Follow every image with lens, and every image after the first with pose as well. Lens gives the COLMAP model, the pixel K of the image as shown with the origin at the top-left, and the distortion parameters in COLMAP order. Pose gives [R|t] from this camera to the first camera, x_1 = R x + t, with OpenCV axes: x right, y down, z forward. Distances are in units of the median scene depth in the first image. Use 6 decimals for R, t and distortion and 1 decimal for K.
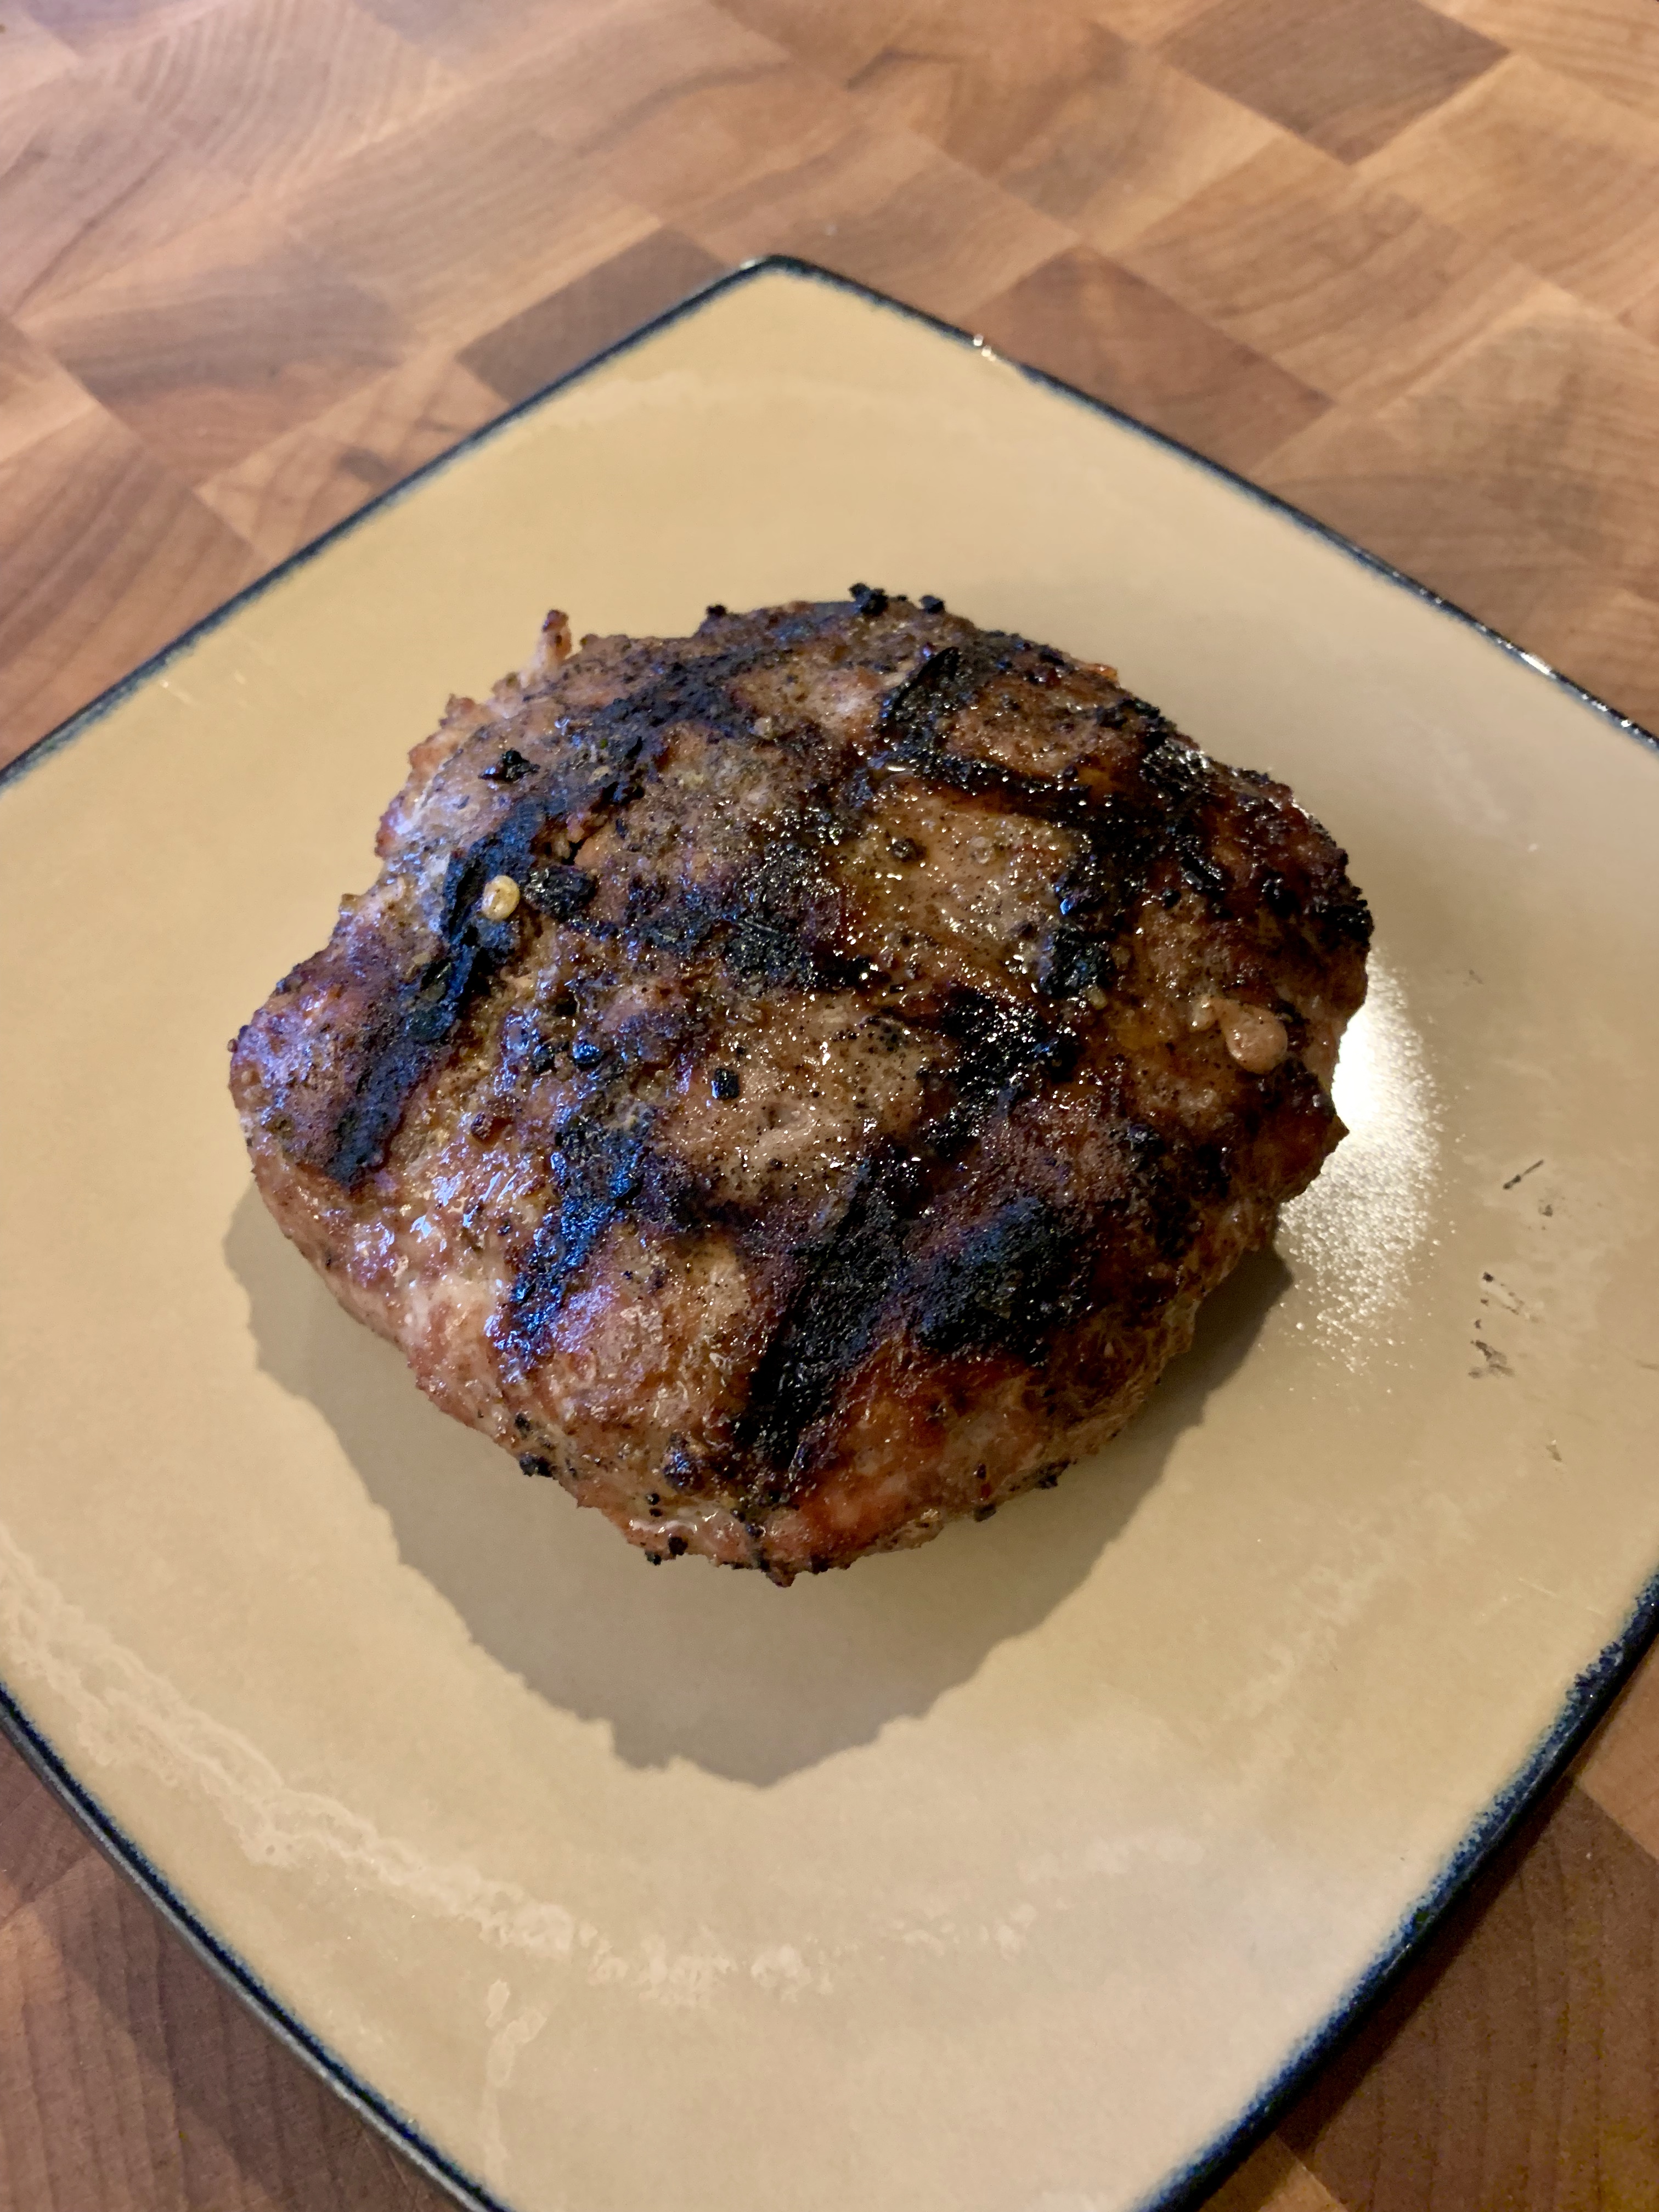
lens RADIAL K [[1773.4, 0, 829.5], [0, 1773.4, 1106.0], [0, 0, 1]] dist [0.001751, 0.002081]
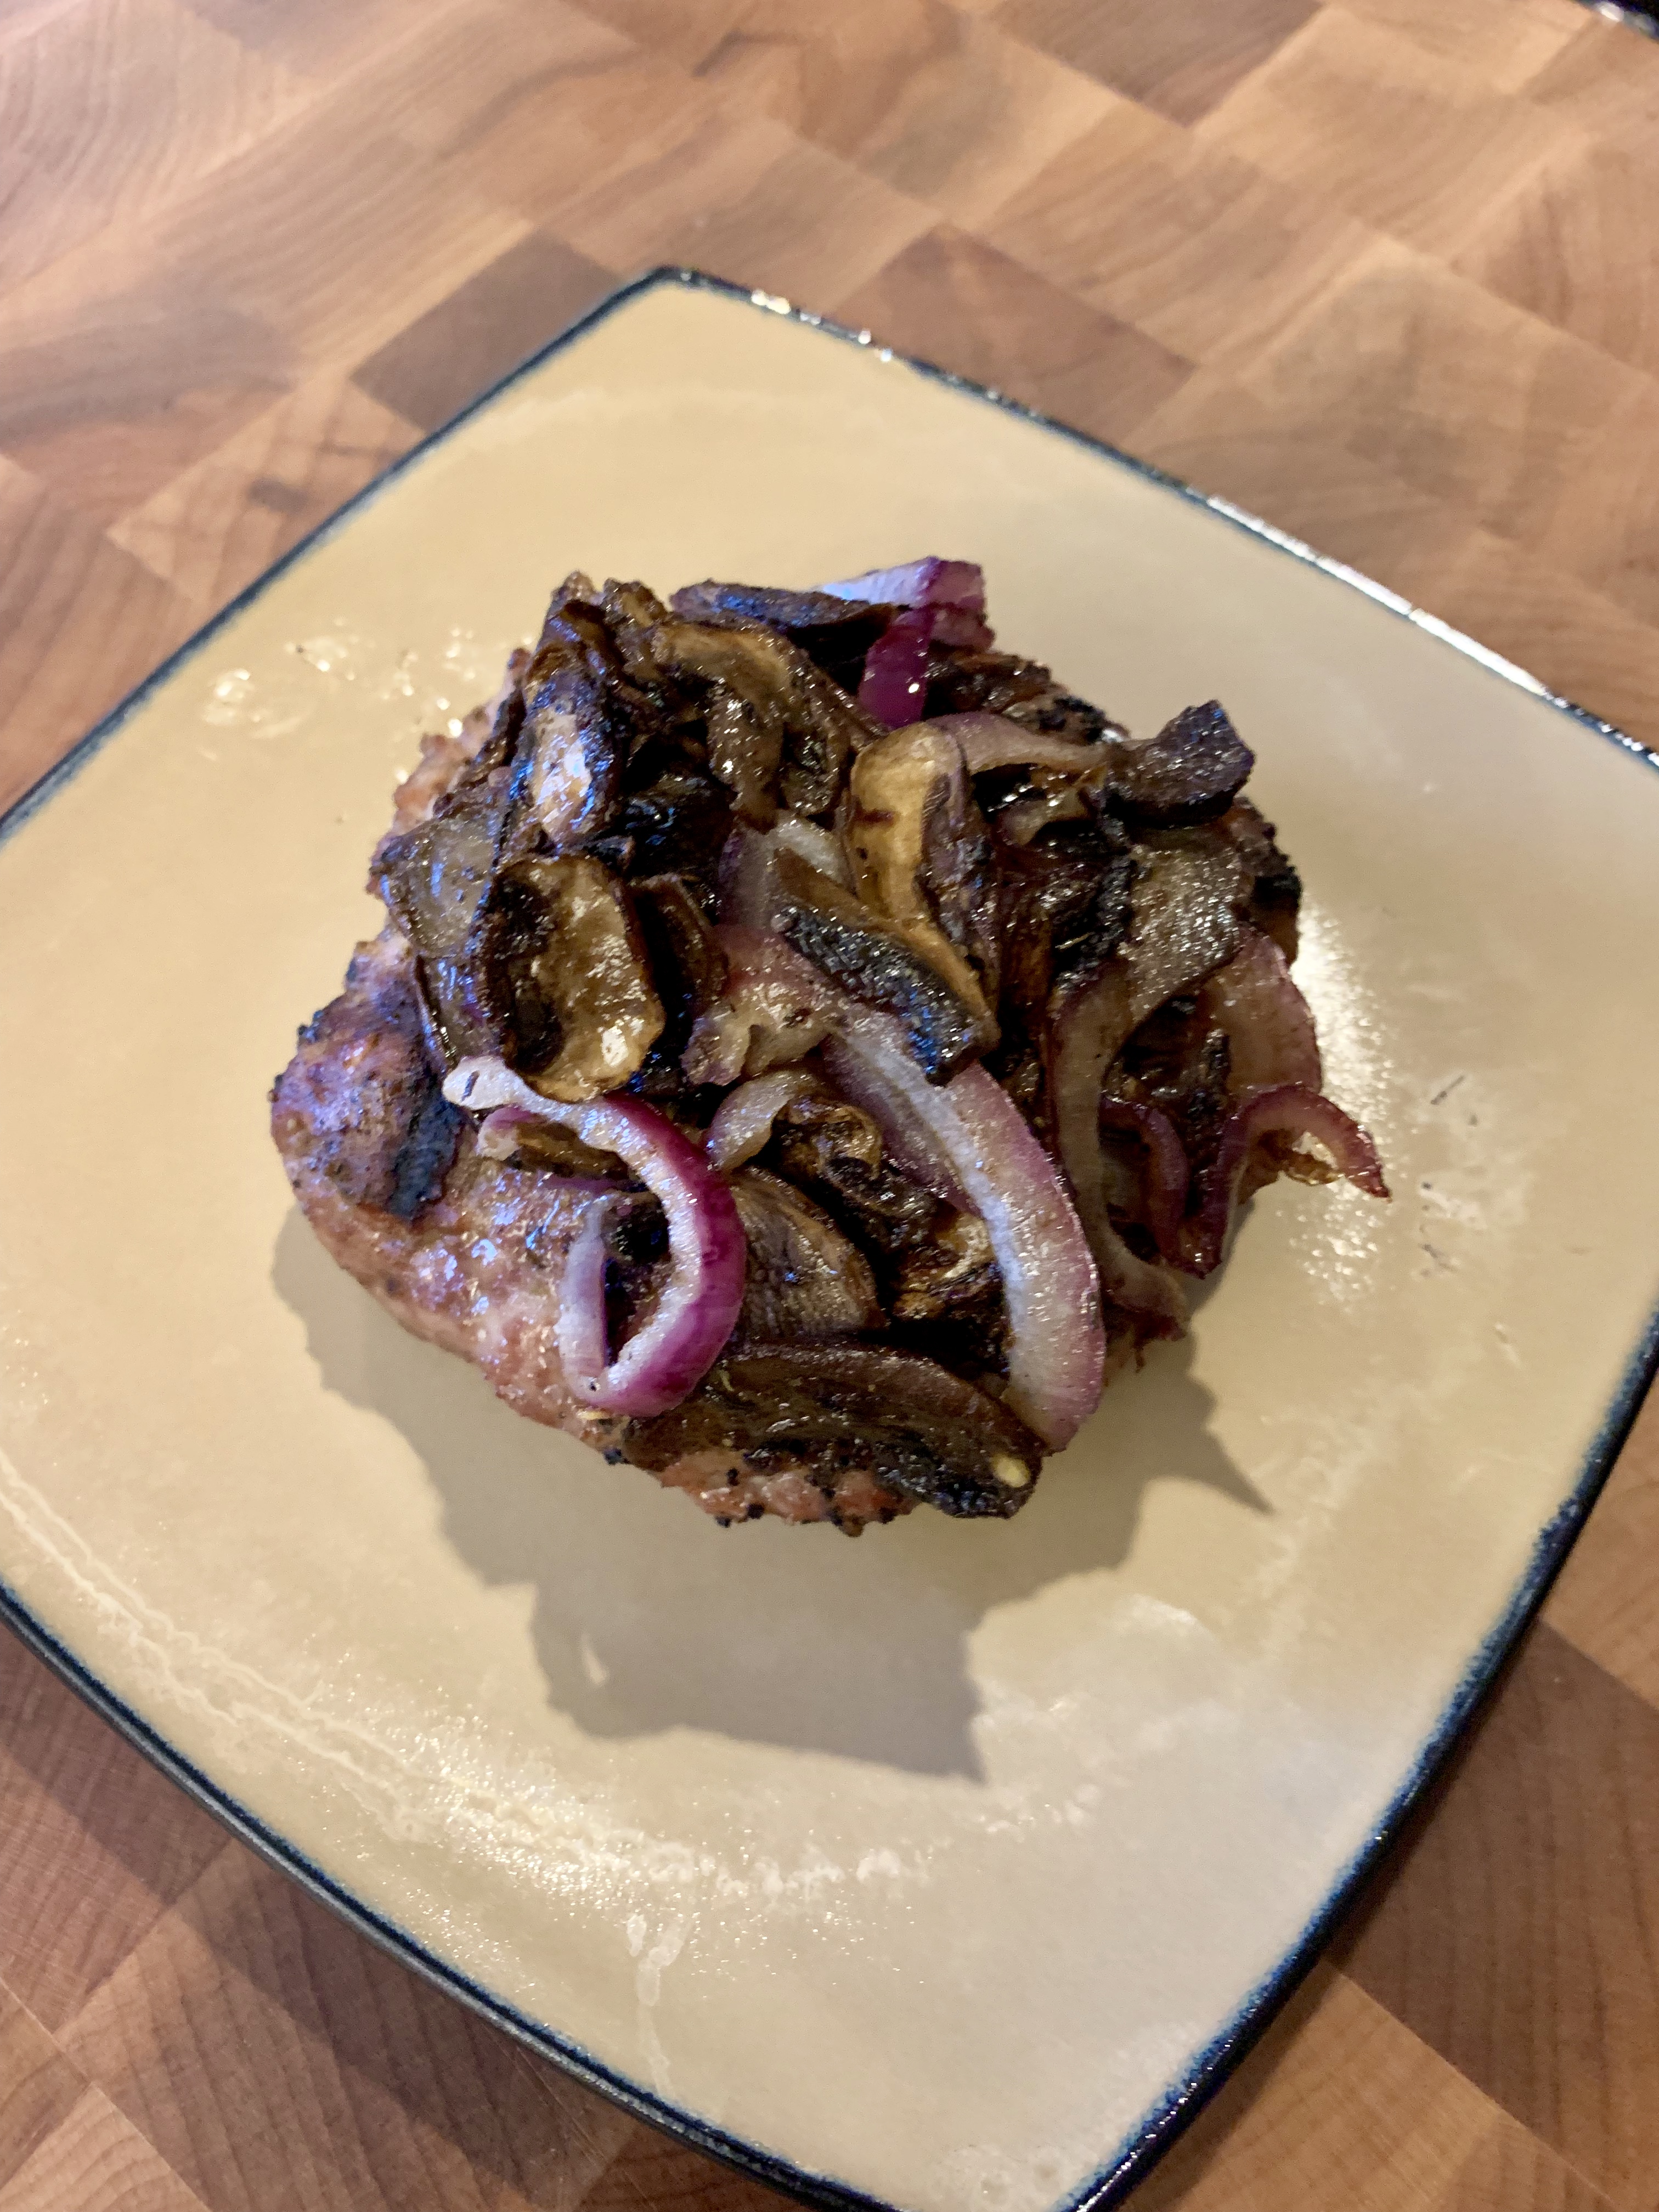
lens RADIAL K [[1777.3, 0, 844.3], [0, 1777.3, 1103.6], [0, 0, 1]] dist [0.003467, 0.005523]
pose [[0.991829, -0.101170, 0.077715, -0.080992], [0.097435, 0.993963, 0.050443, -0.050881], [-0.082349, -0.042459, 0.995699, -0.090944]]
